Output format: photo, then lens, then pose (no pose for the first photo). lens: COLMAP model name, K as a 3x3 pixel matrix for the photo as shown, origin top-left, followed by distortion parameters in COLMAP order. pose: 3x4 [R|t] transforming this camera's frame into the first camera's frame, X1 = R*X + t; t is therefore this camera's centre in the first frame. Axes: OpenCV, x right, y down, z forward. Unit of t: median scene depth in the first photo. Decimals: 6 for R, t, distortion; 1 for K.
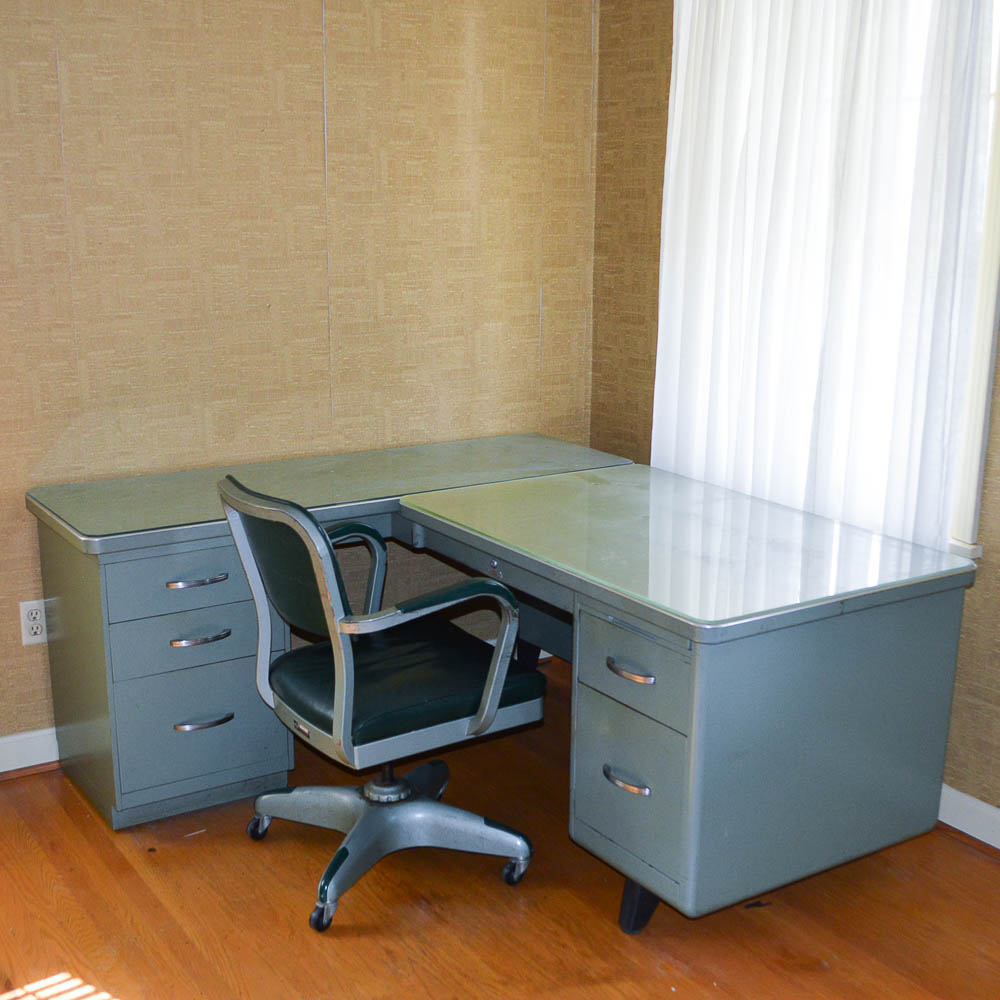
lens RADIAL K [[1416.5, 0, 500.0], [0, 1416.5, 500.0], [0, 0, 1]] dist [-0.146827, 0.030248]
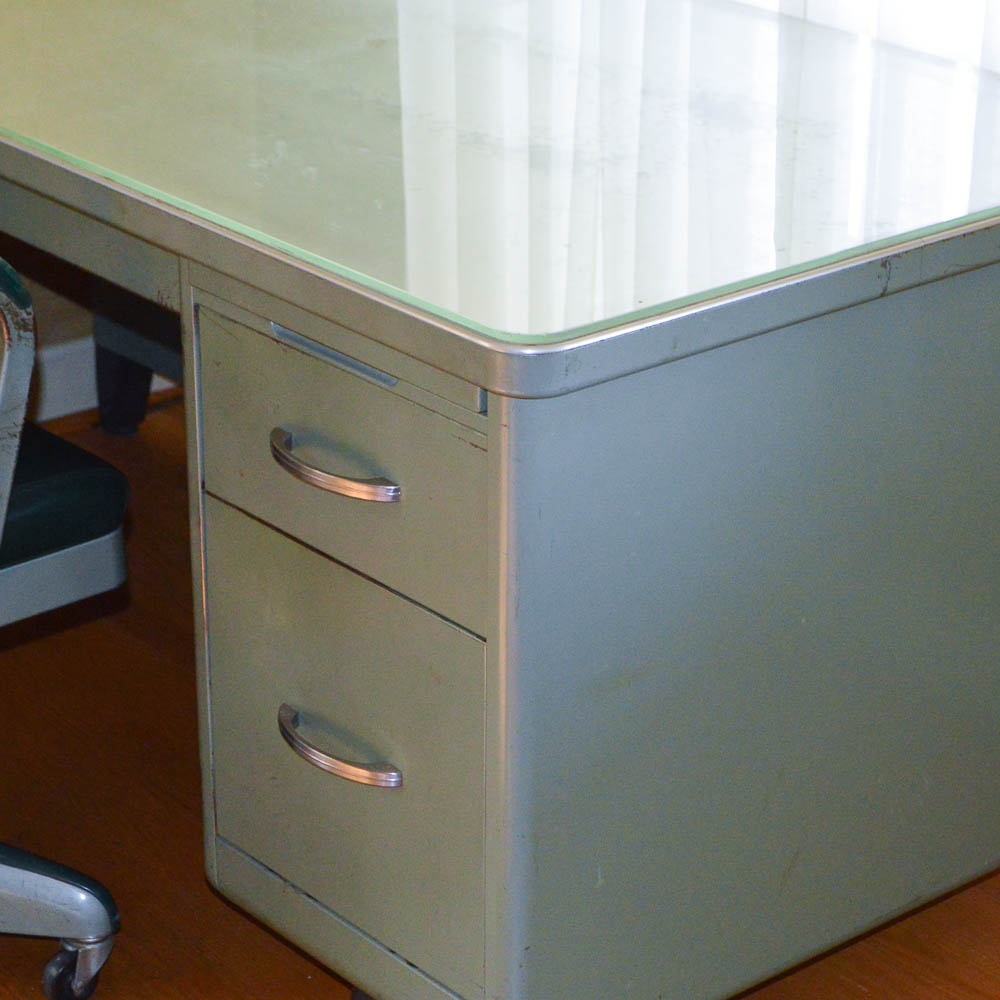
lens RADIAL K [[2829.5, 0, 575.1], [0, 2829.5, 500.3], [0, 0, 1]] dist [0.108364, 0.910254]
pose [[0.989391, -0.054201, 0.134785, 0.050827], [0.029609, 0.983554, 0.178171, -0.002419], [-0.142226, -0.172290, 0.974725, 0.239012]]
